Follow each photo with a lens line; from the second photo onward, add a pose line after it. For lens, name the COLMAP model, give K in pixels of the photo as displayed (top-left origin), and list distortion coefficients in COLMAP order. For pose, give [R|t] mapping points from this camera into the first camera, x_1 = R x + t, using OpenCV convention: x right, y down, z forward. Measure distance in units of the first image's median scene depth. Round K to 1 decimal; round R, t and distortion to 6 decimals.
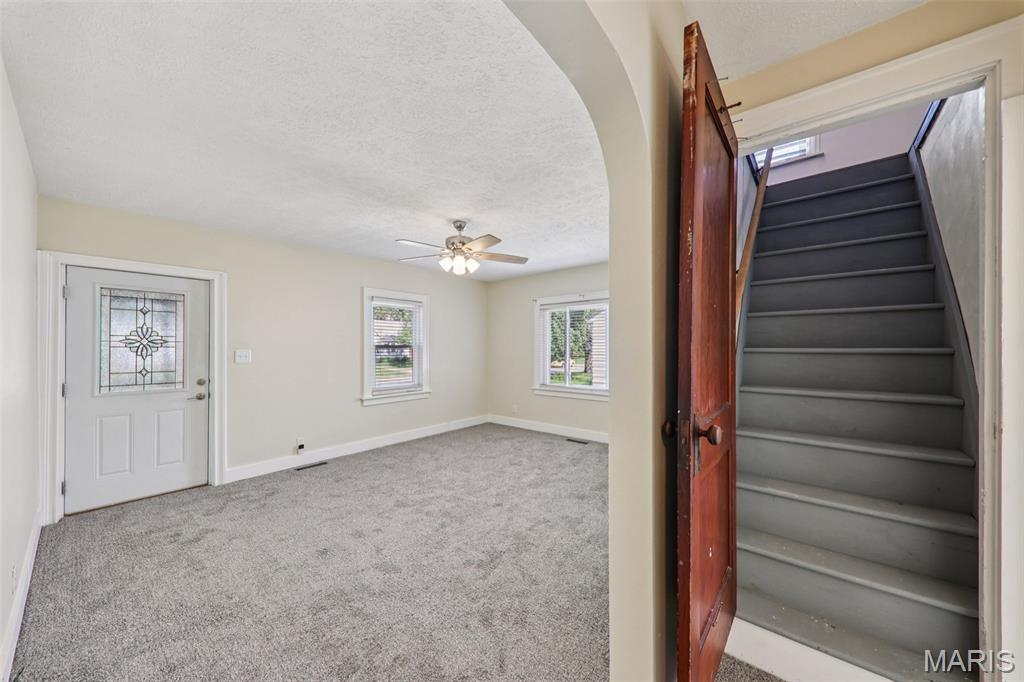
lens RADIAL K [[357.4, 0, 510.2], [0, 357.4, 350.8], [0, 0, 1]] dist [-0.001085, -0.000293]
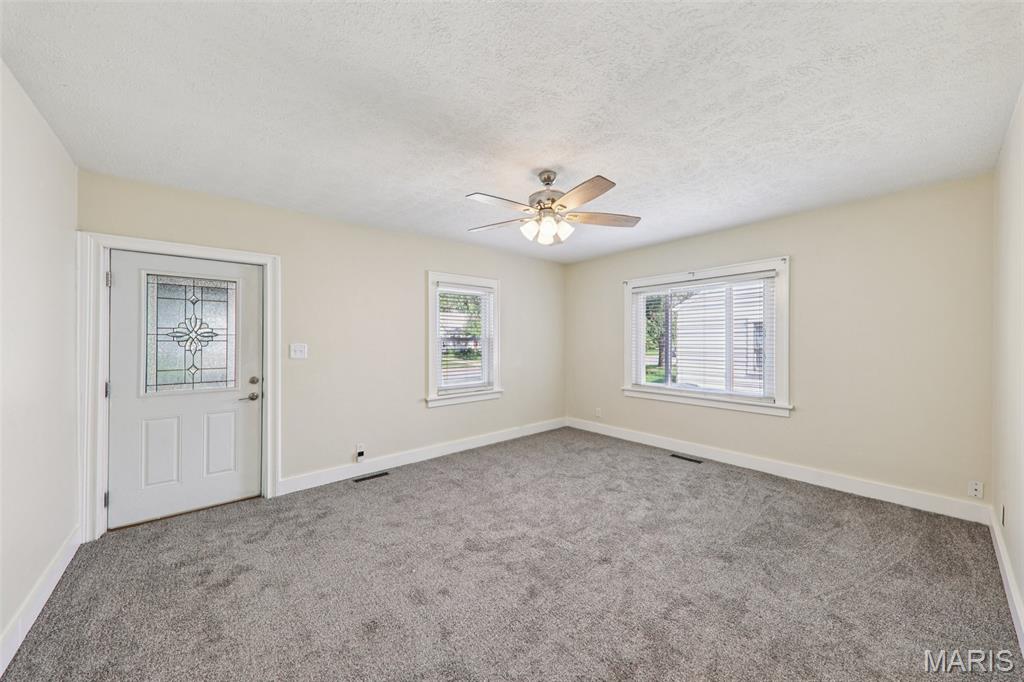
lens RADIAL K [[357.9, 0, 512.0], [0, 357.9, 341.0], [0, 0, 1]] dist [0.002170, 0.000192]
pose [[0.985974, -0.003341, -0.166867, -0.086006], [0.002387, 0.999980, -0.005914, -0.002580], [0.166883, 0.005432, 0.985962, 0.233858]]
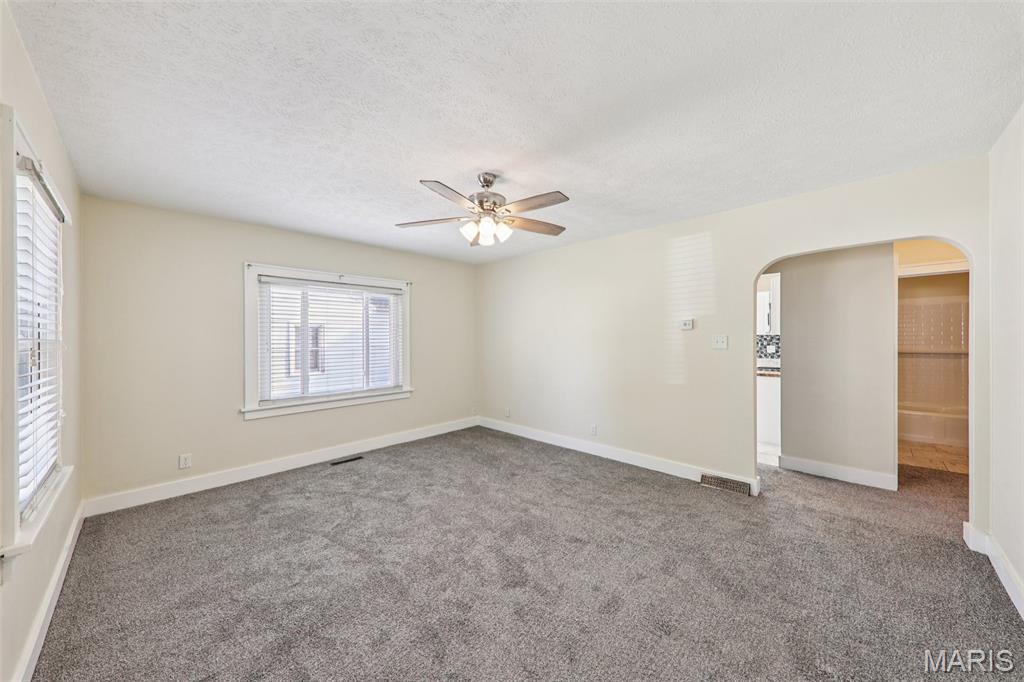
lens RADIAL K [[363.3, 0, 509.9], [0, 363.3, 341.0], [0, 0, 1]] dist [0.001261, -0.000066]
pose [[0.077520, -0.009395, 0.996946, -0.873162], [0.020887, 0.999751, 0.007797, -0.015462], [-0.996772, 0.020219, 0.077697, 0.856309]]
